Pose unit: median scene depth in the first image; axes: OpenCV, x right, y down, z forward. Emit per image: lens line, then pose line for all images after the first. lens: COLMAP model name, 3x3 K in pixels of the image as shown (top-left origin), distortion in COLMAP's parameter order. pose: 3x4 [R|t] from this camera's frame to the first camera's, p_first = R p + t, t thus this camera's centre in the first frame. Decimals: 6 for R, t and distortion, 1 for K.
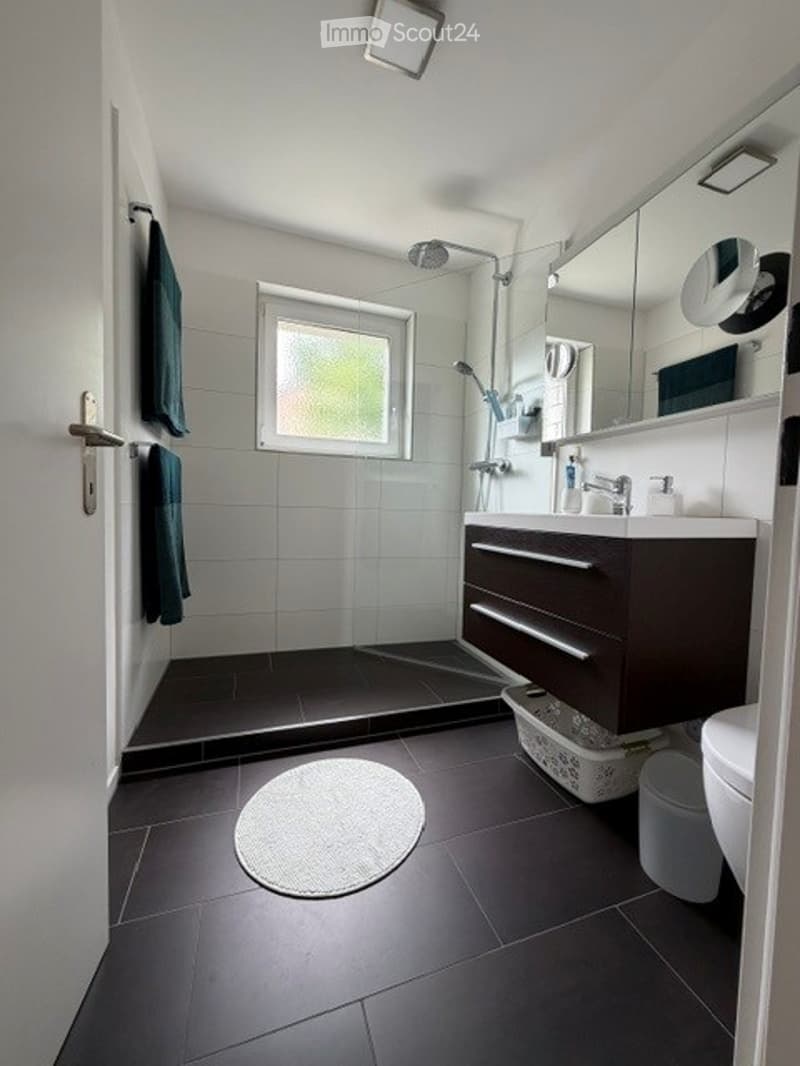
lens RADIAL K [[428.1, 0, 395.4], [0, 428.1, 530.9], [0, 0, 1]] dist [0.000908, -0.000207]
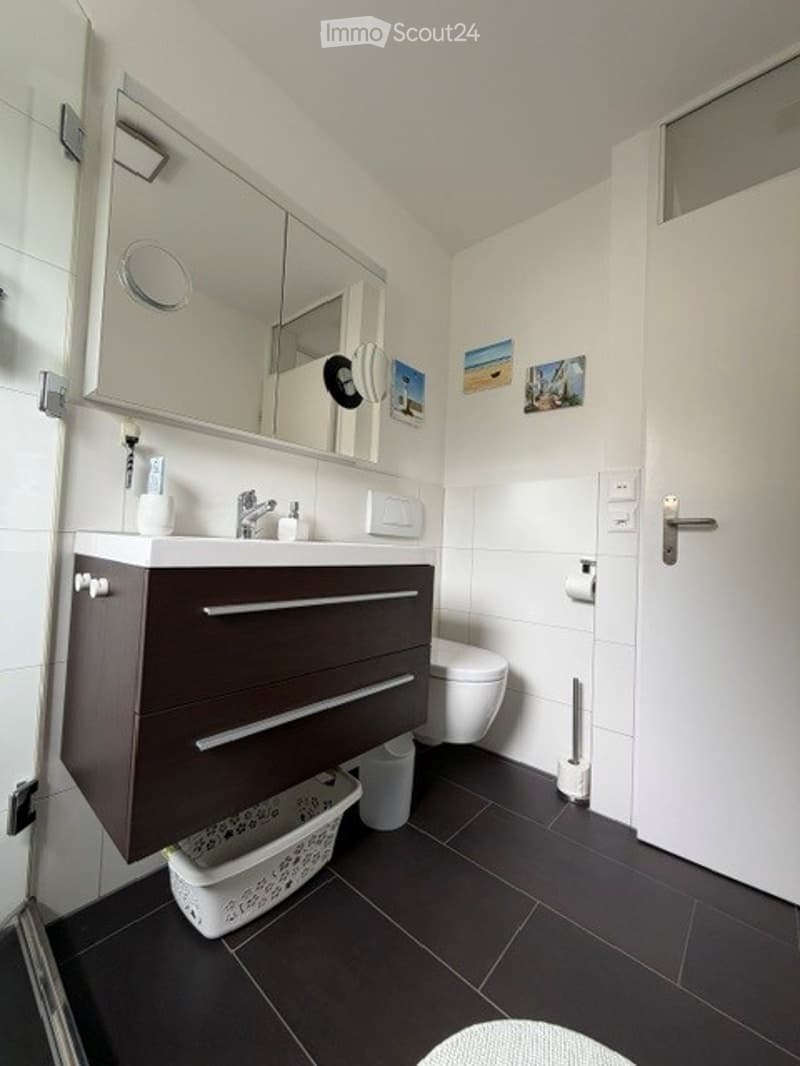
lens RADIAL K [[428.1, 0, 395.4], [0, 428.1, 530.9], [0, 0, 1]] dist [0.000908, -0.000207]
pose [[-0.495660, -0.023937, 0.868186, -0.236031], [-0.020465, 0.999664, 0.015878, -0.047130], [-0.868275, -0.009898, -0.495984, 0.783633]]
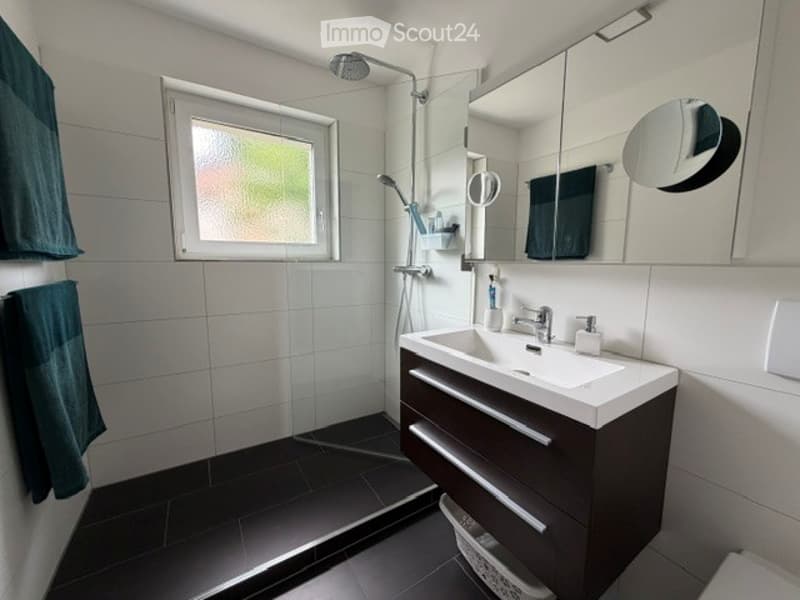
lens RADIAL K [[321.2, 0, 395.0], [0, 321.2, 298.4], [0, 0, 1]] dist [0.000908, -0.000207]
pose [[0.974542, -0.048648, 0.218866, -0.011144], [0.032515, 0.996522, 0.076722, -0.149509], [-0.221837, -0.067653, 0.972734, 0.196406]]
